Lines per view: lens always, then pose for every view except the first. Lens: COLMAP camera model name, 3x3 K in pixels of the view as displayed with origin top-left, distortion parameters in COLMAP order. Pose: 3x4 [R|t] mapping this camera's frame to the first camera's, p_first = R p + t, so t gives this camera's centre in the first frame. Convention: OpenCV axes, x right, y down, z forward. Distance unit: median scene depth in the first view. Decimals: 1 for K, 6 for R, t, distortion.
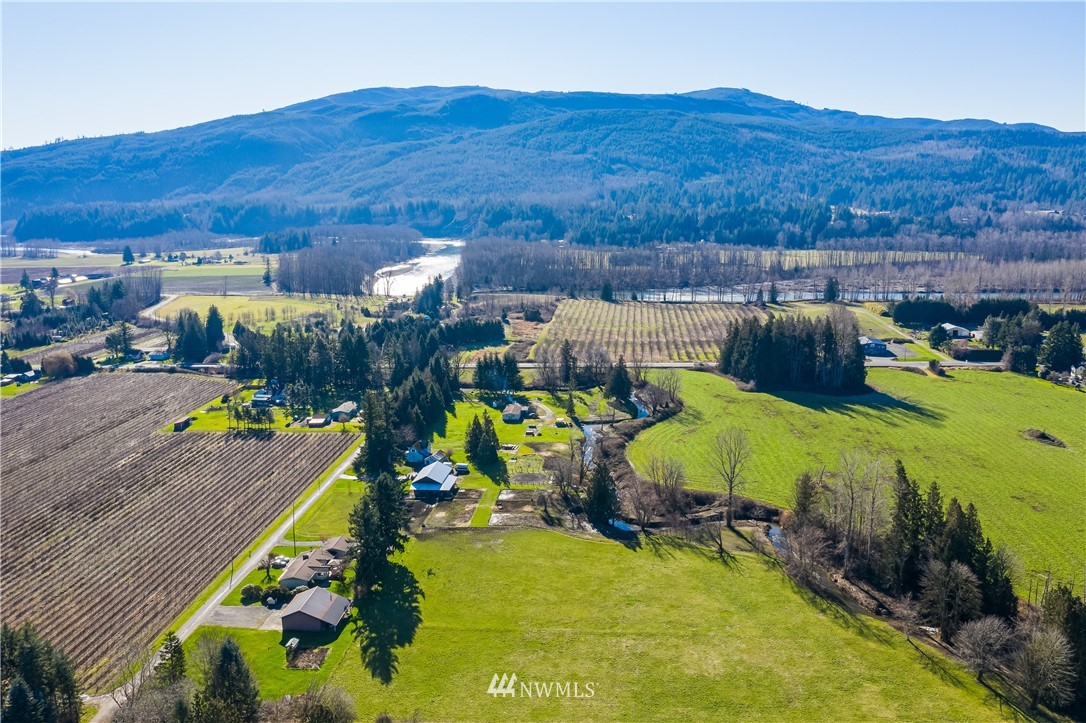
lens RADIAL K [[895.4, 0, 543.0], [0, 895.4, 361.5], [0, 0, 1]] dist [-0.001617, -0.000115]
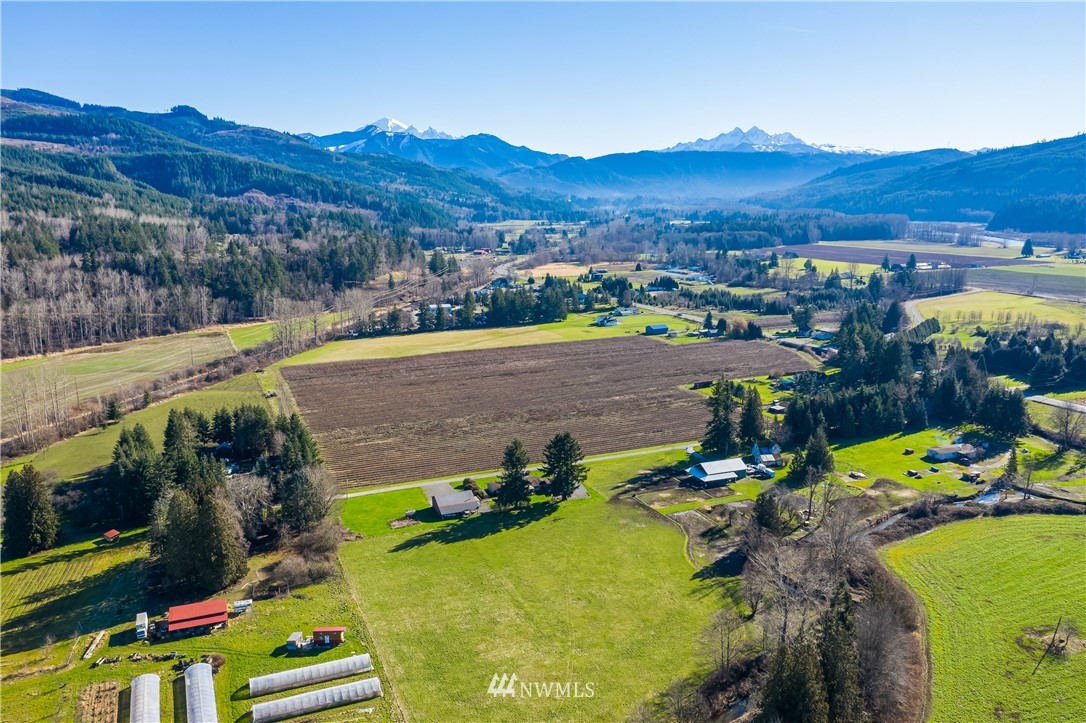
lens RADIAL K [[869.0, 0, 543.0], [0, 869.0, 361.5], [0, 0, 1]] dist [-0.005108, 0.005905]
pose [[0.460110, 0.182379, -0.868928, 0.073945], [-0.167141, 0.978970, 0.116972, -0.009003], [0.871988, 0.091413, 0.480917, 0.037049]]
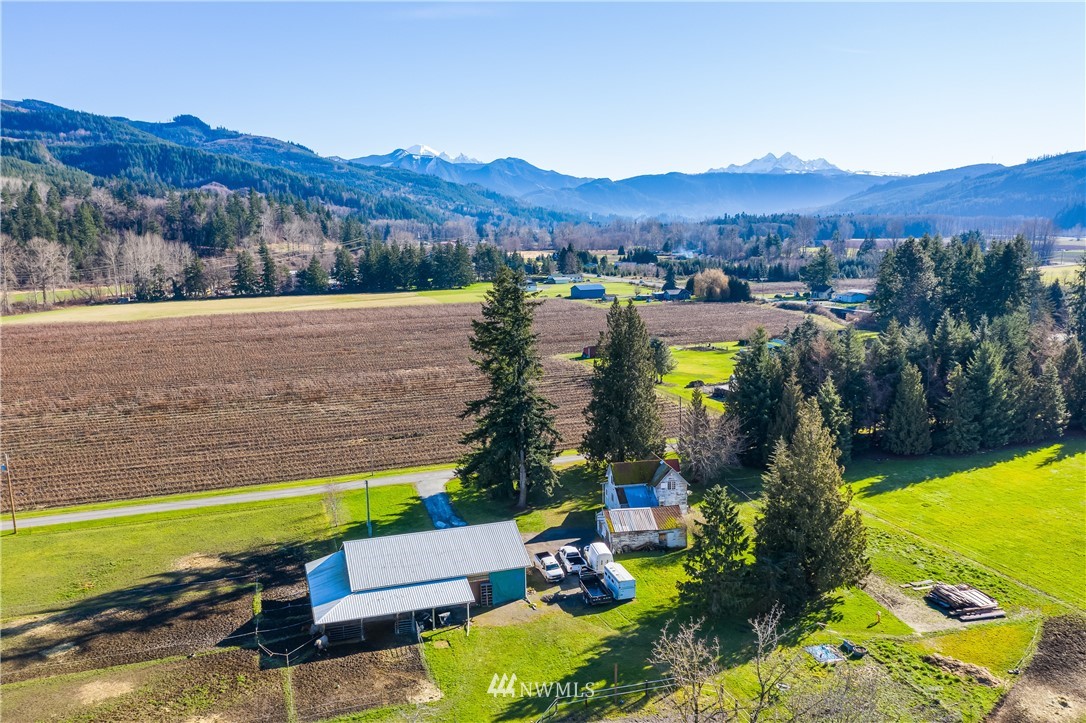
lens RADIAL K [[869.0, 0, 543.0], [0, 869.0, 361.5], [0, 0, 1]] dist [-0.005108, 0.005905]
pose [[0.426354, 0.158645, -0.890536, 0.014009], [-0.172290, 0.980719, 0.092225, 0.004264], [0.887997, 0.114110, 0.445466, 0.104404]]
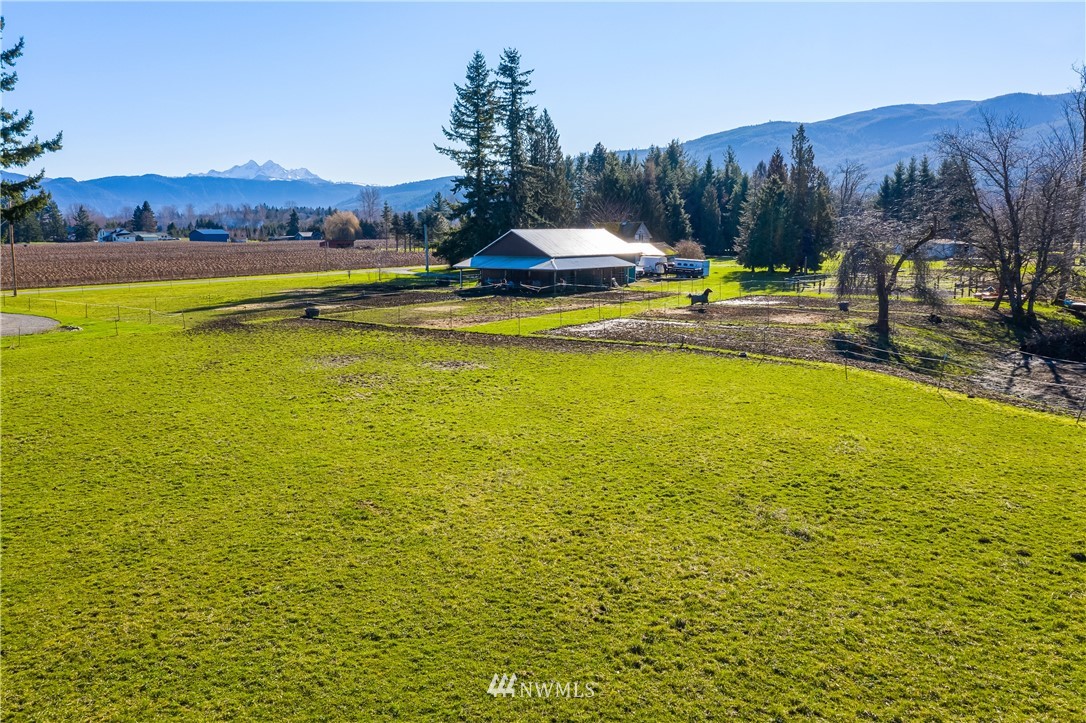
lens RADIAL K [[869.0, 0, 543.0], [0, 869.0, 361.5], [0, 0, 1]] dist [-0.005108, 0.005905]
pose [[0.846822, 0.098482, -0.522679, 0.004142], [-0.116724, 0.993162, -0.001982, 0.019243], [0.518910, 0.062688, 0.852527, 0.085094]]
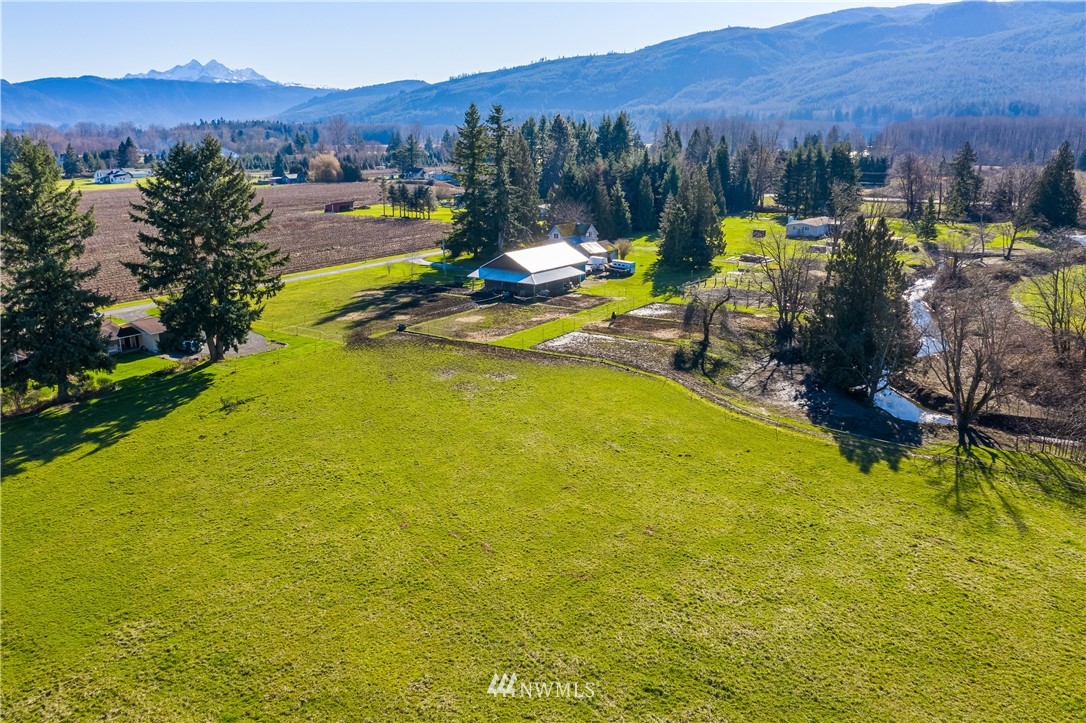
lens RADIAL K [[869.0, 0, 543.0], [0, 869.0, 361.5], [0, 0, 1]] dist [-0.005108, 0.005905]
pose [[0.871377, 0.143119, -0.469274, 0.012290], [-0.109604, 0.989118, 0.098142, 0.015380], [0.478214, -0.034084, 0.877582, 0.068190]]
